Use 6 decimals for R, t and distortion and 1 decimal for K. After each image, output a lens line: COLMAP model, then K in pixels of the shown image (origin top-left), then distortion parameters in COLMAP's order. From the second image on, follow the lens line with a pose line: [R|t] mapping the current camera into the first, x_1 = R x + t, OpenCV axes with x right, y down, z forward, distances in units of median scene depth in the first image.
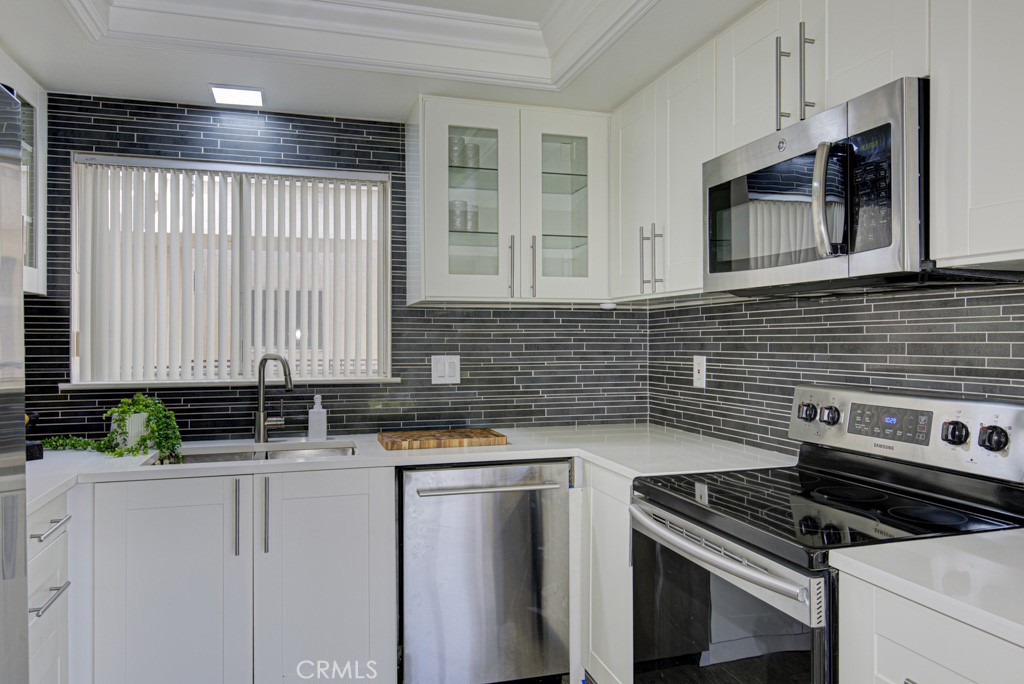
lens RADIAL K [[715.3, 0, 512.0], [0, 715.3, 342.0], [0, 0, 1]] dist [-0.000769, -0.002891]
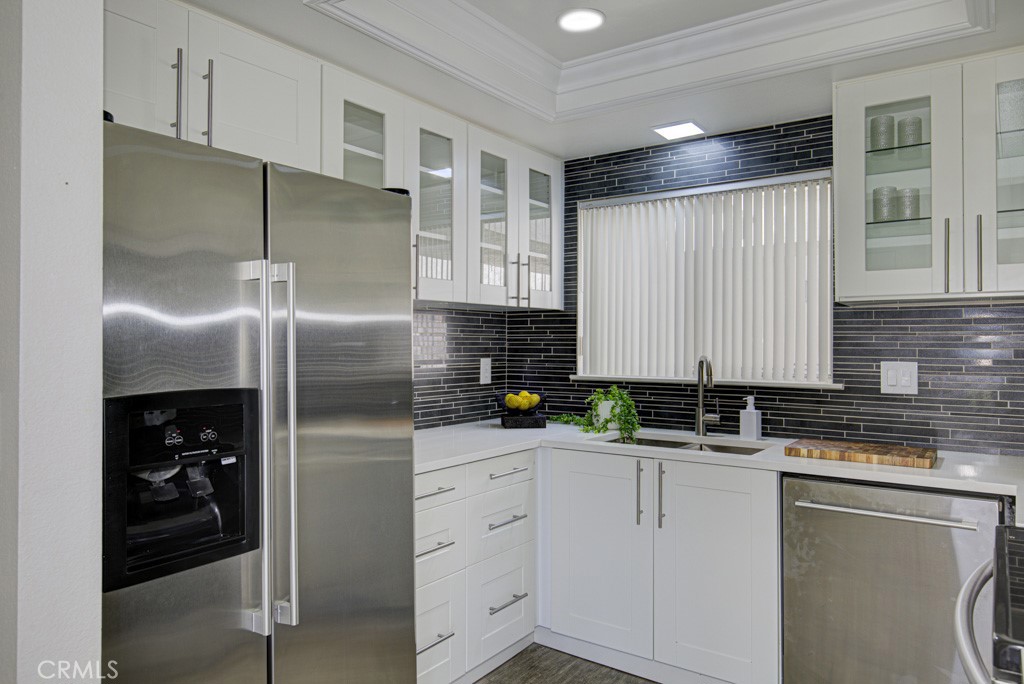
lens RADIAL K [[715.3, 0, 512.0], [0, 715.3, 342.0], [0, 0, 1]] dist [-0.000769, -0.002891]
pose [[0.597370, 0.002372, -0.801962, 0.367598], [-0.005789, 0.999982, -0.001354, -0.001682], [0.801945, 0.005452, 0.597373, 0.100375]]
